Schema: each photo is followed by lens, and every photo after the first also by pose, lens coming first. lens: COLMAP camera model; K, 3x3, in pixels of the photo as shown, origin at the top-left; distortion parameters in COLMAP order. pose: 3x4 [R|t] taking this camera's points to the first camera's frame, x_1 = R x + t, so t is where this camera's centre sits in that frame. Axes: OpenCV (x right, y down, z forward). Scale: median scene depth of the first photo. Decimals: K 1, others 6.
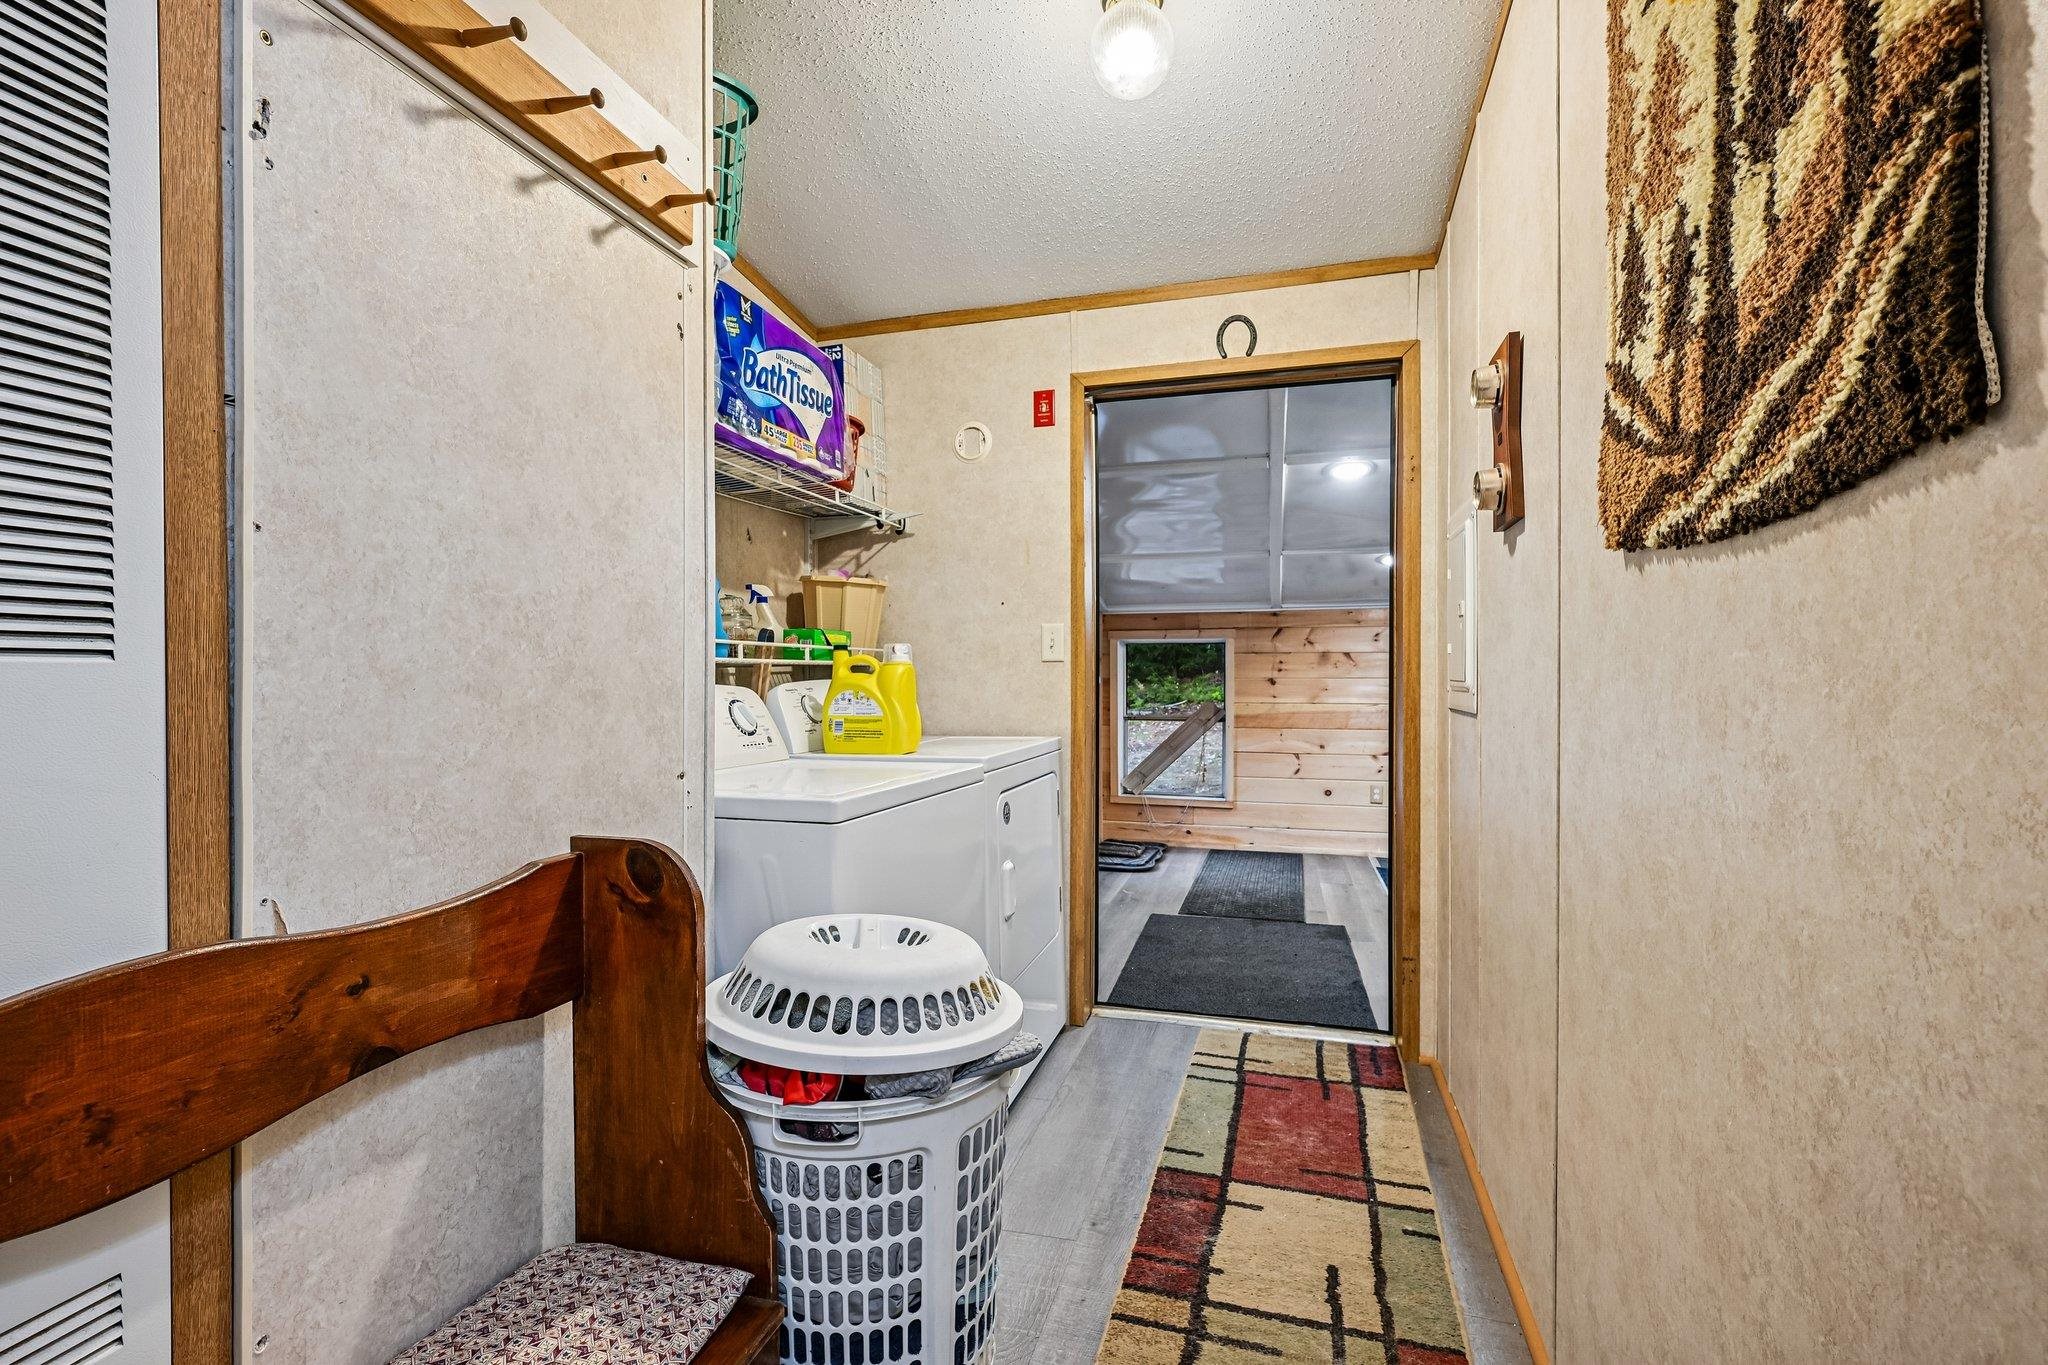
lens RADIAL K [[913.5, 0, 1029.3], [0, 913.5, 688.0], [0, 0, 1]] dist [0.002300, -0.000857]
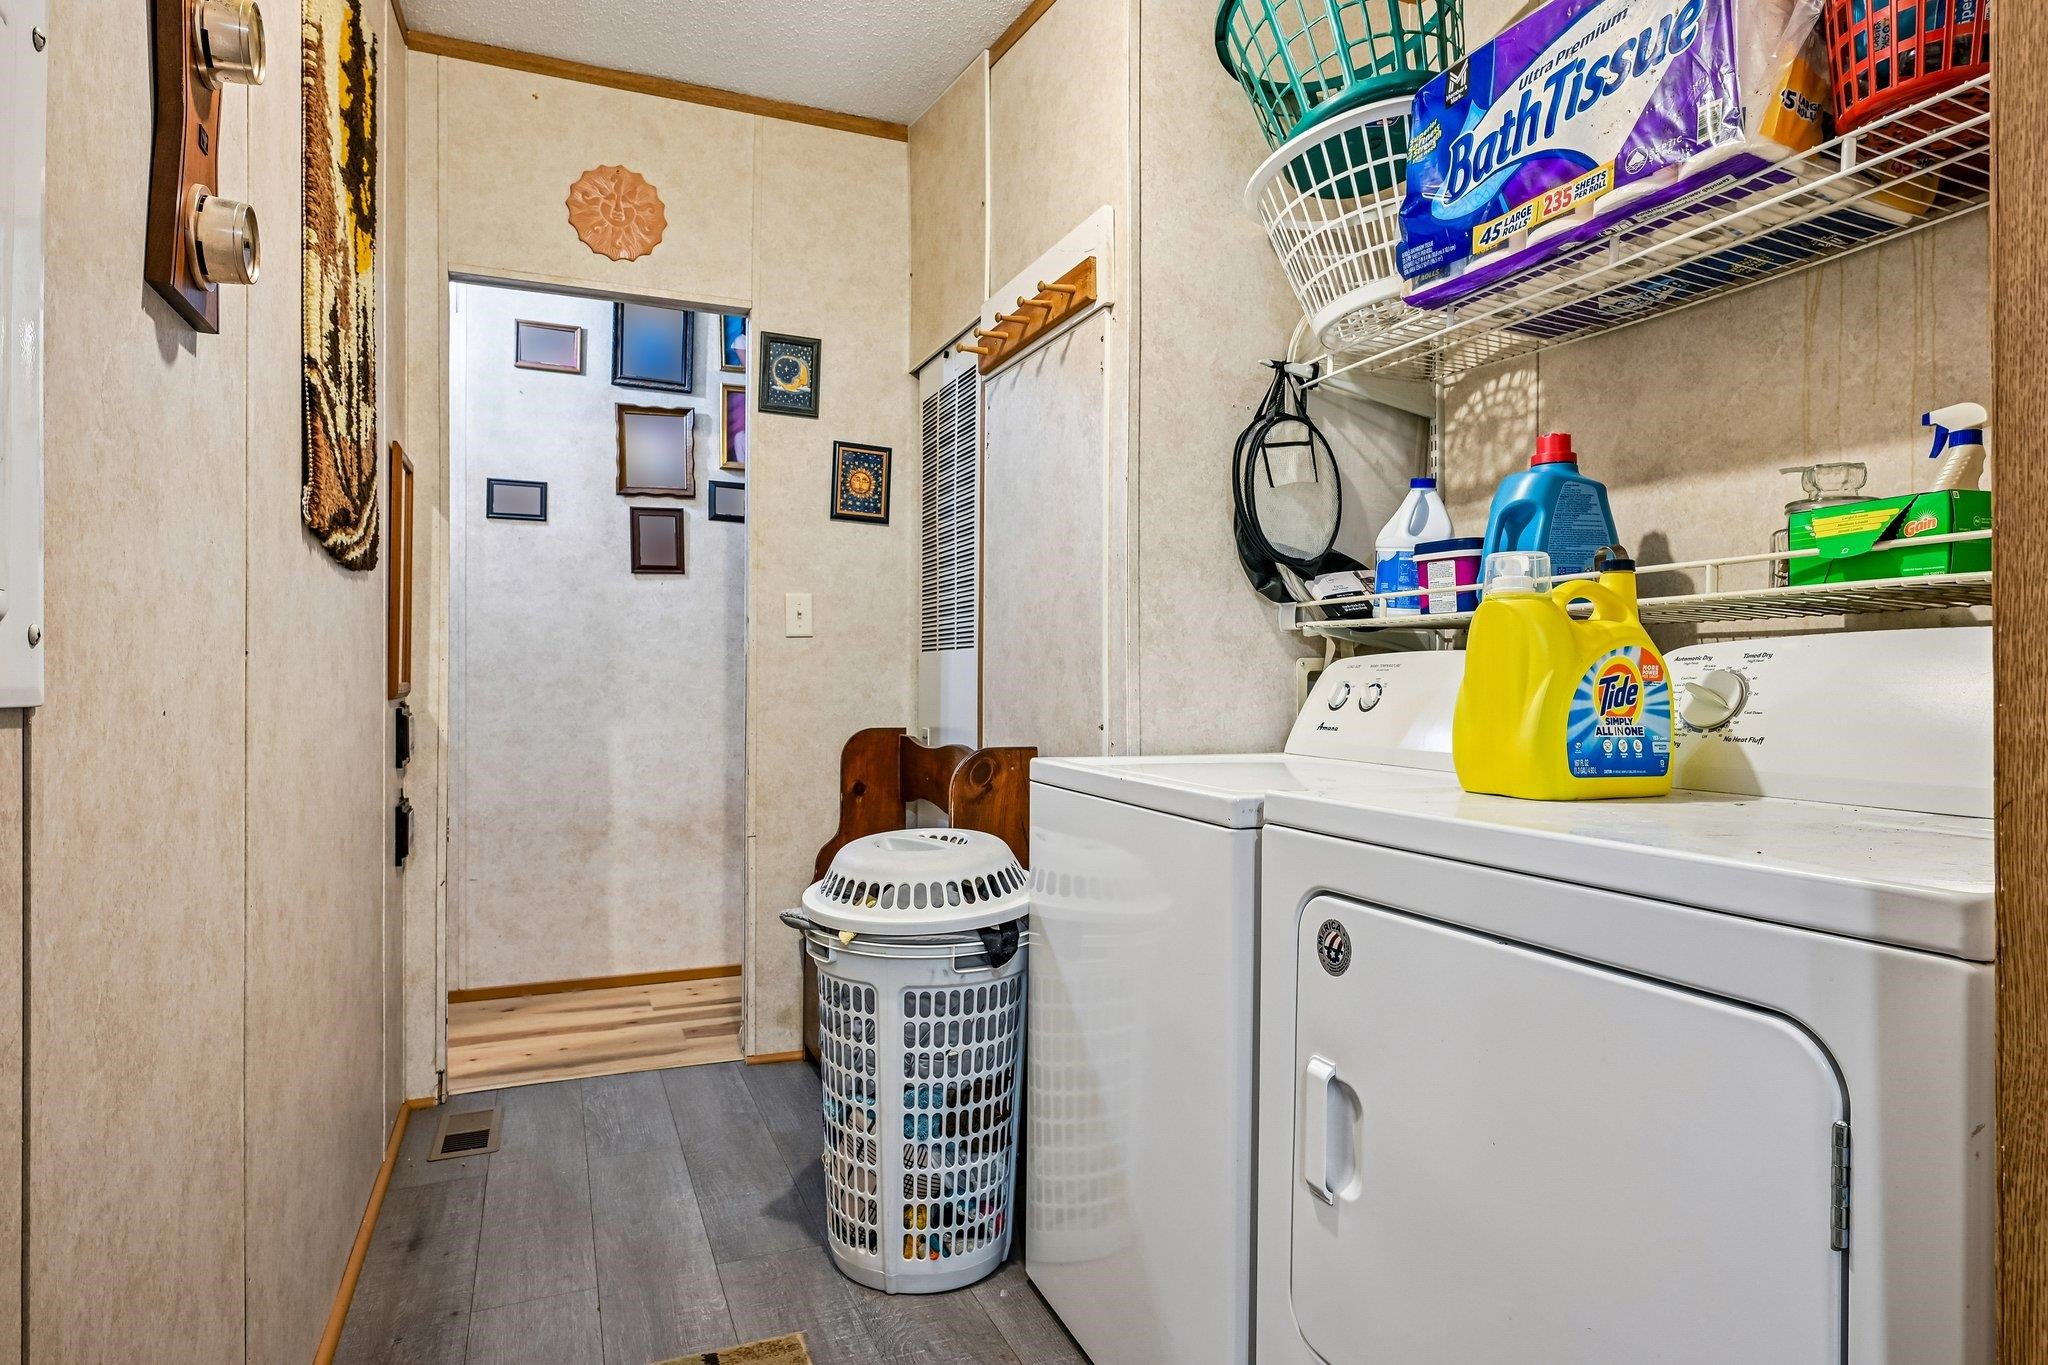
lens RADIAL K [[1172.5, 0, 1024.5], [0, 1172.5, 676.2], [0, 0, 1]] dist [0.003715, 0.000117]
pose [[-0.783315, -0.003943, -0.621613, 0.437146], [-0.008519, 0.999954, 0.004392, 0.013441], [0.621567, 0.008736, -0.783312, 1.393868]]
